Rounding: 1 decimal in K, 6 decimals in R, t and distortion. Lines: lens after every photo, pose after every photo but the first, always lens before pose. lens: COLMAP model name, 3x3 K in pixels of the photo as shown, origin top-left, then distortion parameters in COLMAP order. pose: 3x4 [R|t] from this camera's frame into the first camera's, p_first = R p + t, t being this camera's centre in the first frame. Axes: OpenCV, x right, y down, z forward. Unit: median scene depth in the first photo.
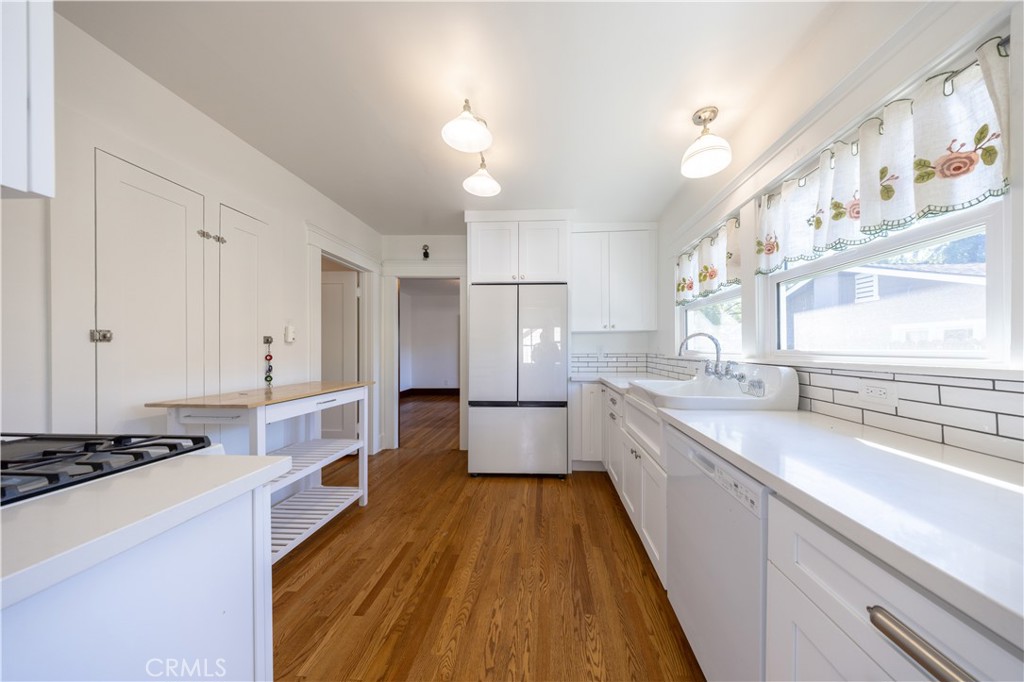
lens RADIAL K [[297.6, 0, 523.8], [0, 297.6, 345.1], [0, 0, 1]] dist [0.000484, 0.000001]
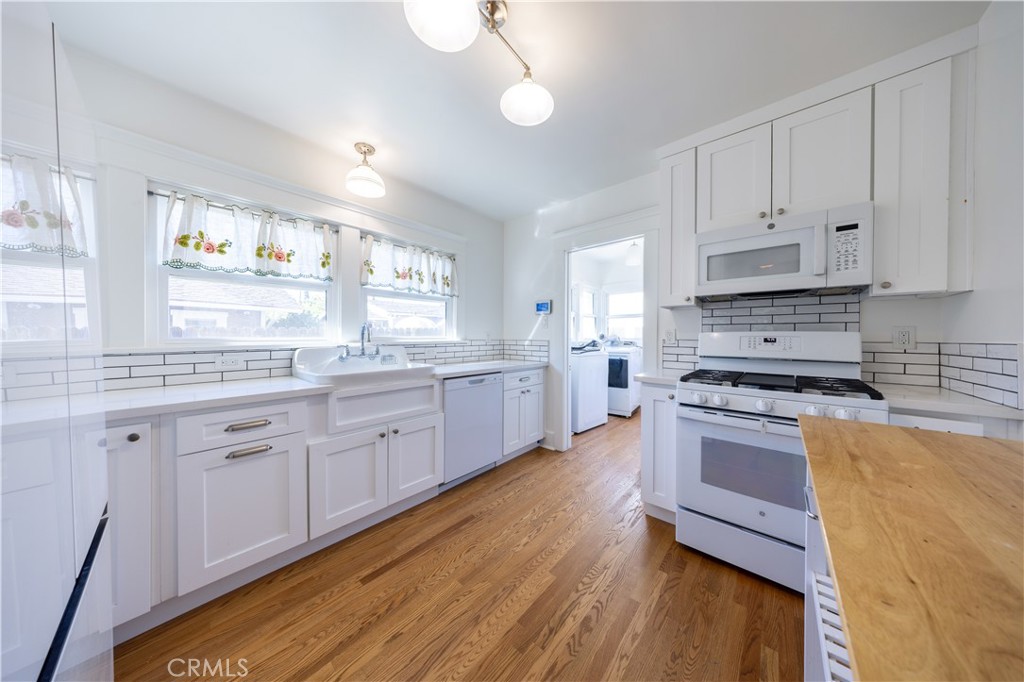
lens RADIAL K [[297.6, 0, 523.8], [0, 297.6, 345.1], [0, 0, 1]] dist [0.000484, 0.000001]
pose [[-0.803339, -0.013081, 0.595379, -0.713260], [0.000989, 0.999728, 0.023300, 0.019591], [-0.595521, 0.019306, -0.803107, 1.706999]]
